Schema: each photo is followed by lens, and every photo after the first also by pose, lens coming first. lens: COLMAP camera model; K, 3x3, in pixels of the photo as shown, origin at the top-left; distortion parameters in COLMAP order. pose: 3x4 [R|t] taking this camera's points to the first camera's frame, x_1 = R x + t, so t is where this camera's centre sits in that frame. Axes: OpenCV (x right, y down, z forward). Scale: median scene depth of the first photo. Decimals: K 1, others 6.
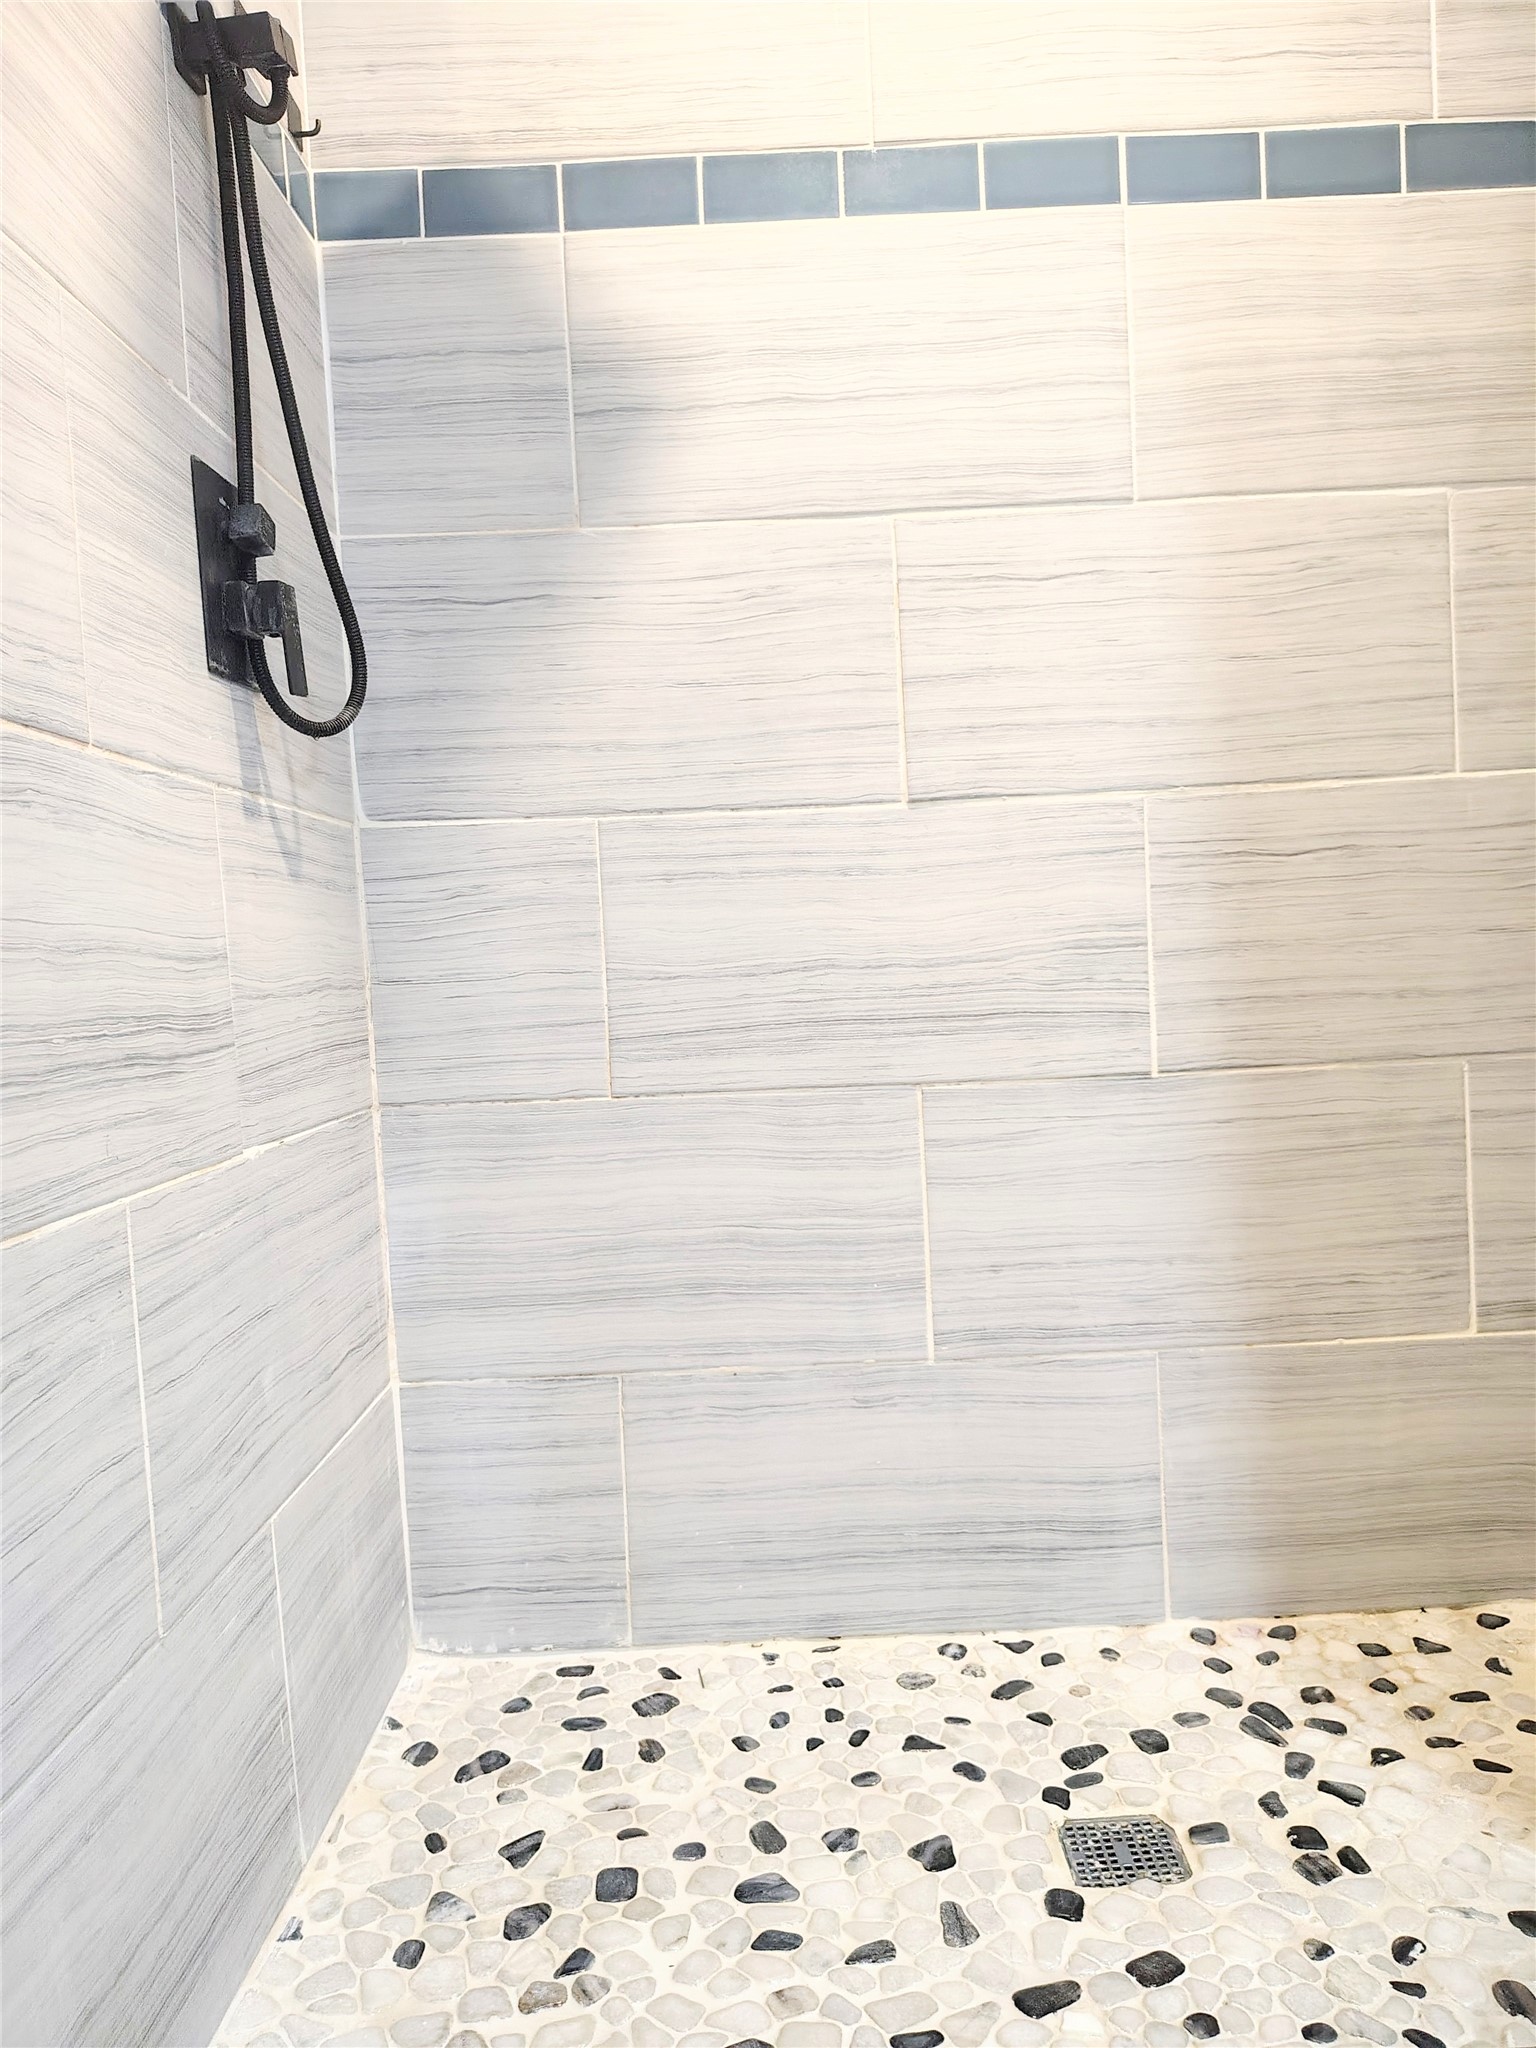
lens RADIAL K [[1430.6, 0, 768.0], [0, 1430.6, 1024.0], [0, 0, 1]] dist [0.047392, -0.055823]
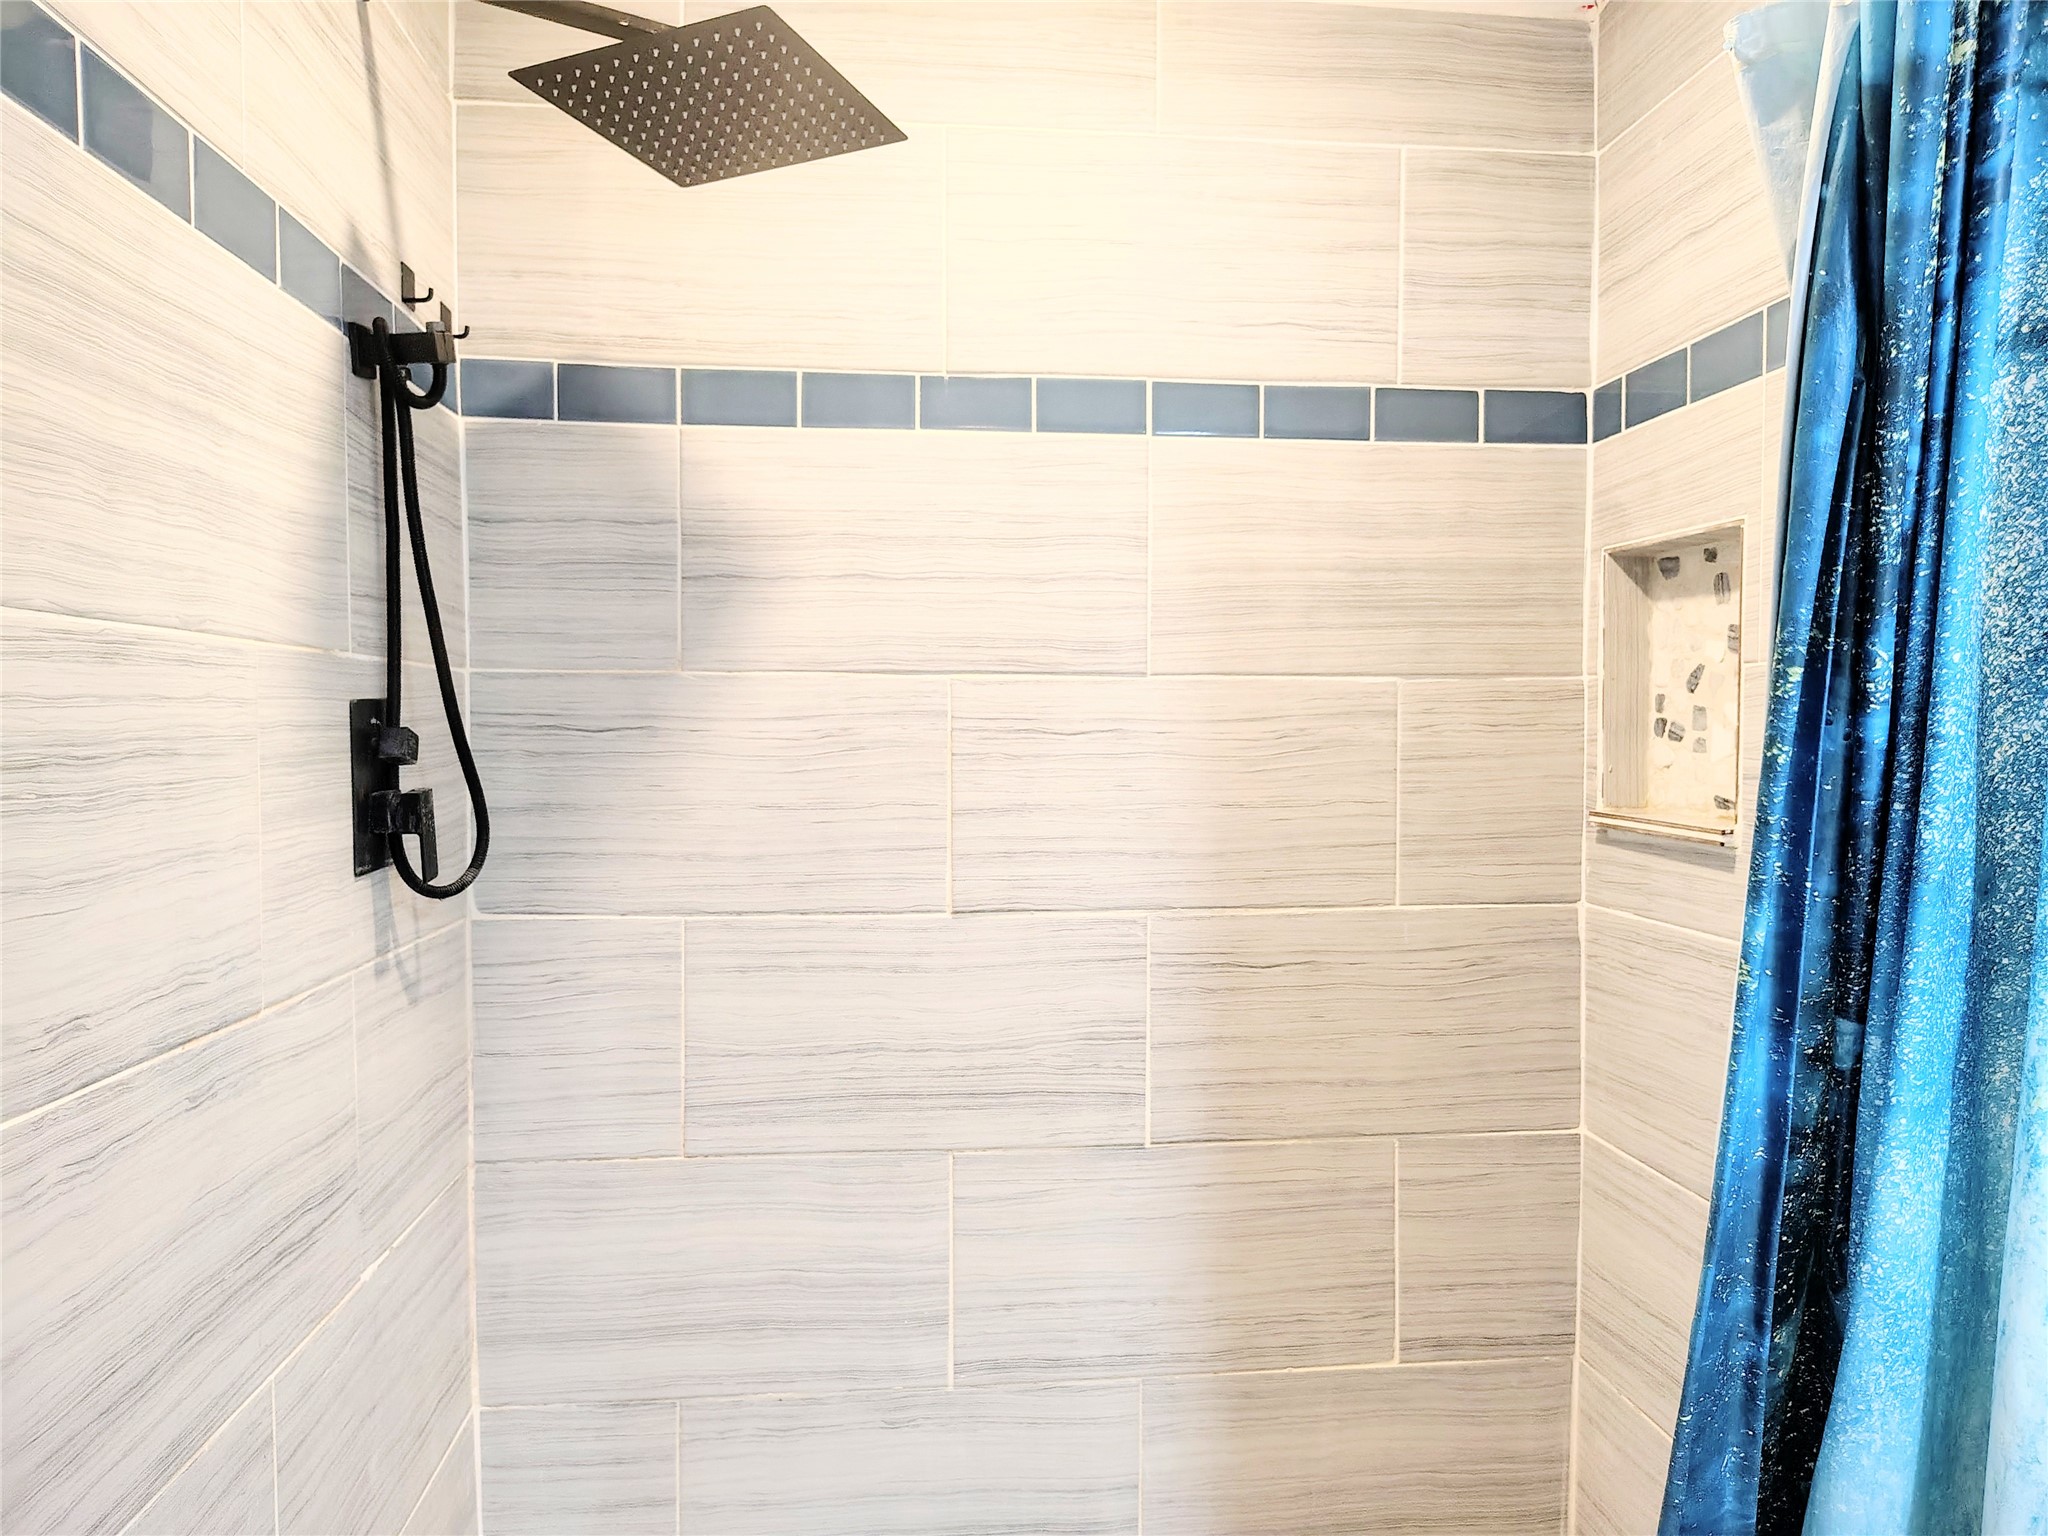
lens RADIAL K [[1430.6, 0, 1020.3], [0, 1430.6, 773.0], [0, 0, 1]] dist [0.047392, -0.055823]
pose [[0.993090, 0.046603, 0.107708, 0.020636], [-0.044617, 0.998788, -0.020777, -0.247638], [-0.108545, 0.015828, 0.993965, -0.185340]]
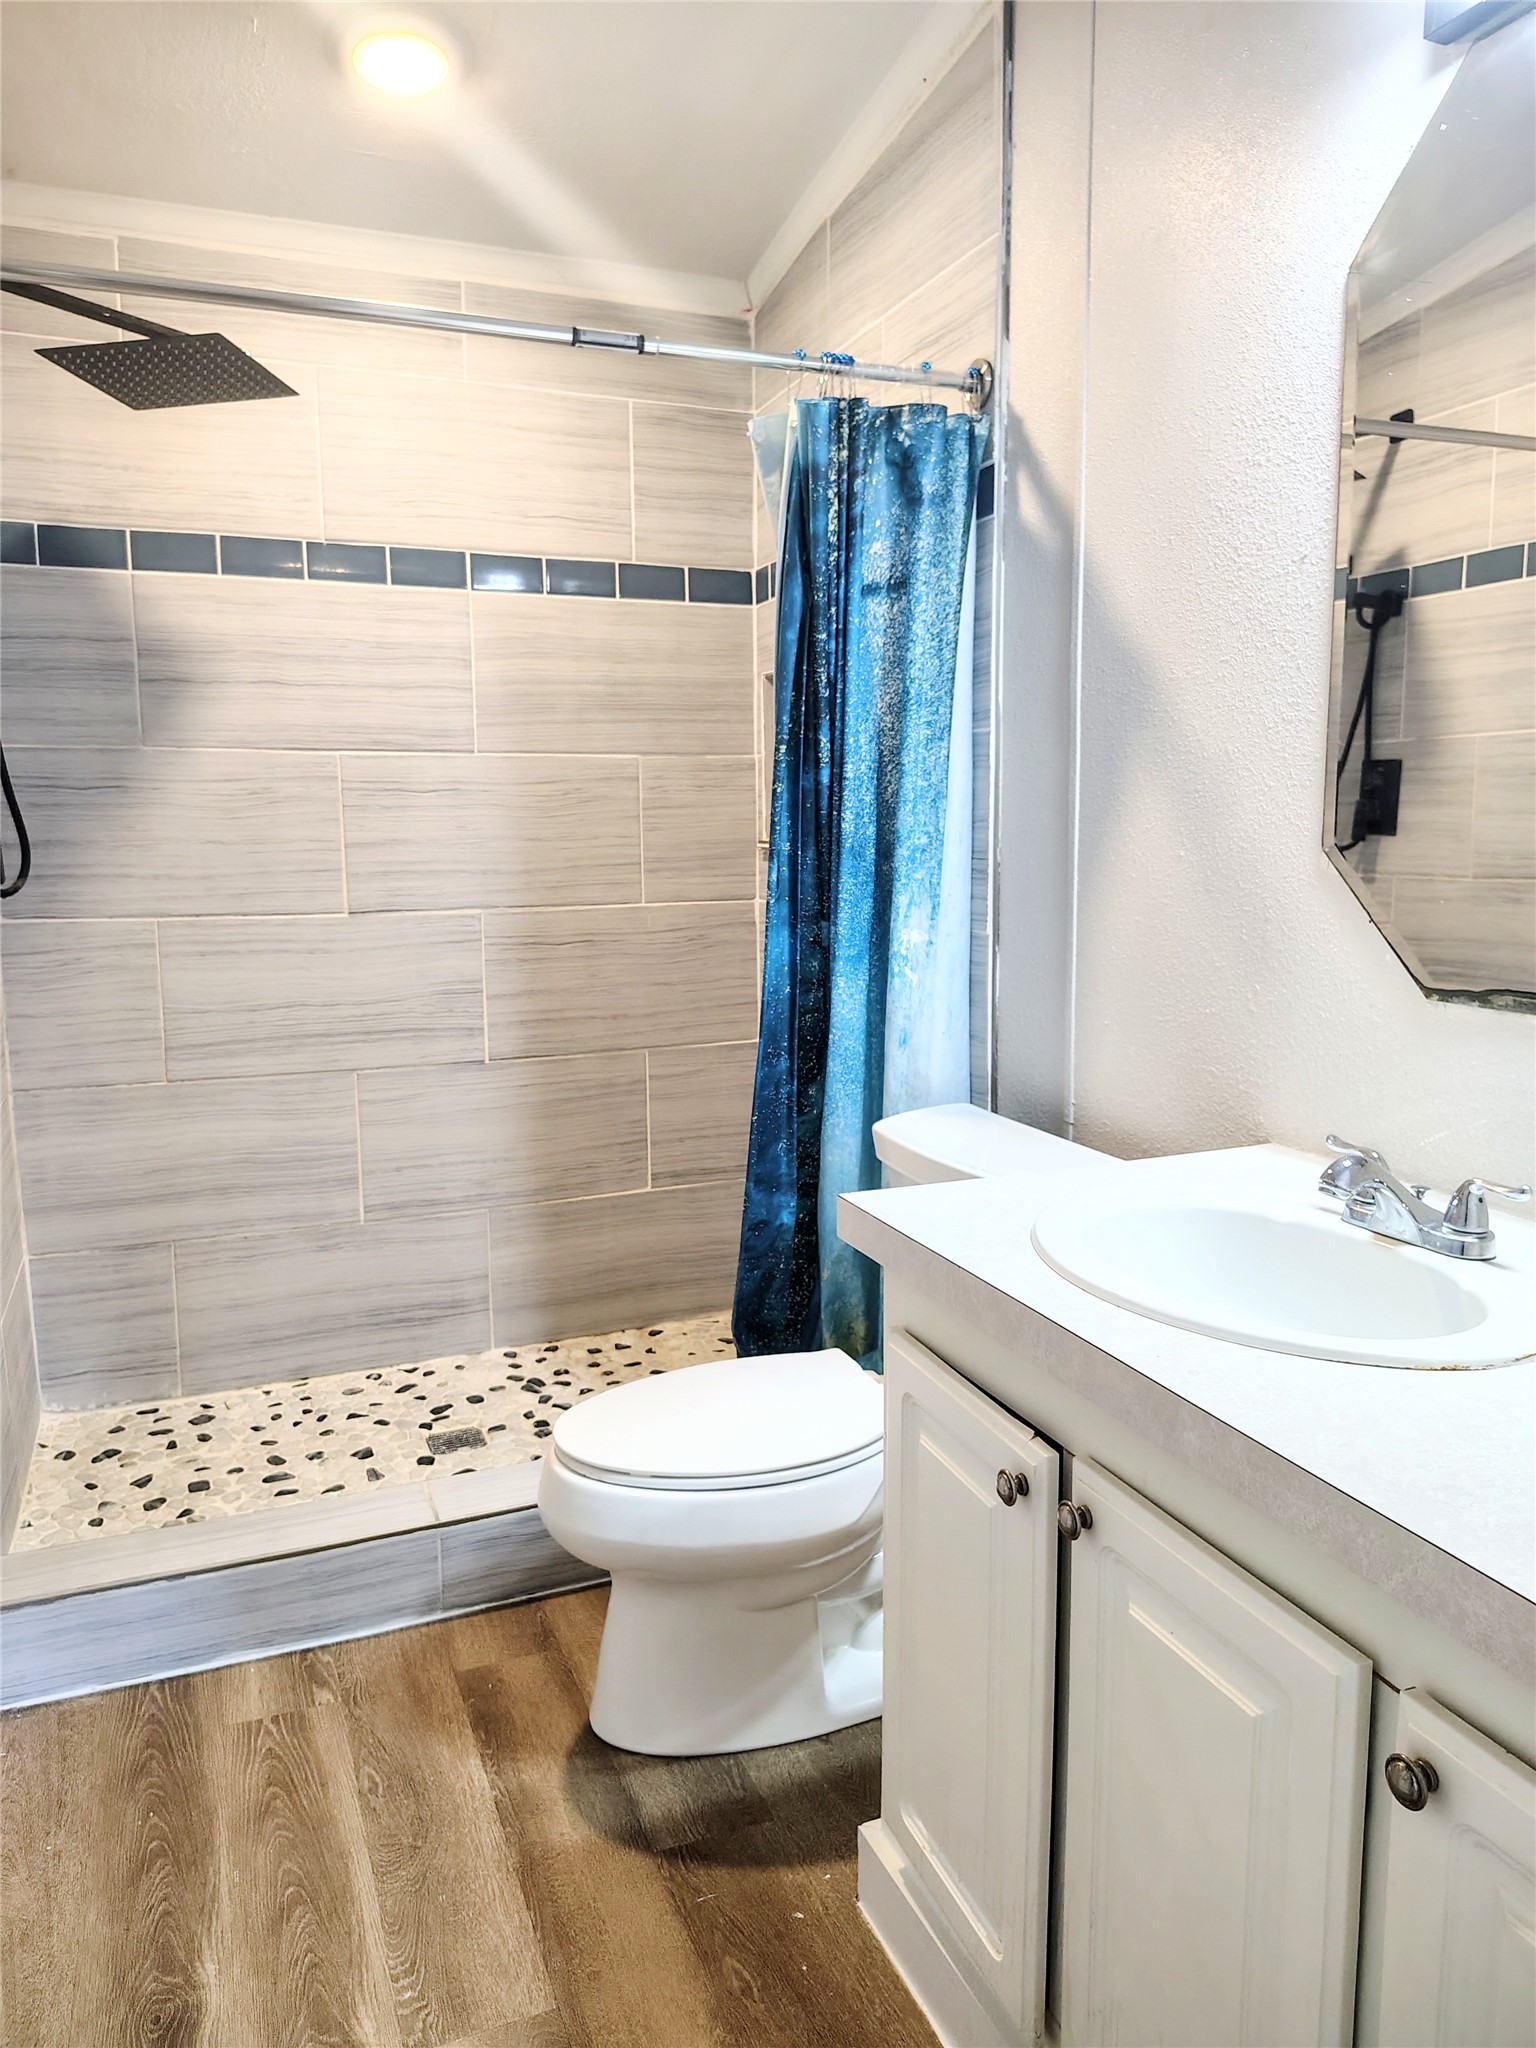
lens RADIAL K [[1430.6, 0, 768.0], [0, 1430.6, 1024.0], [0, 0, 1]] dist [0.047392, -0.055823]
pose [[0.924283, -0.011581, 0.381532, -0.101565], [-0.020204, 0.996654, 0.079197, -0.168488], [-0.381172, -0.080909, 0.920957, -0.845010]]
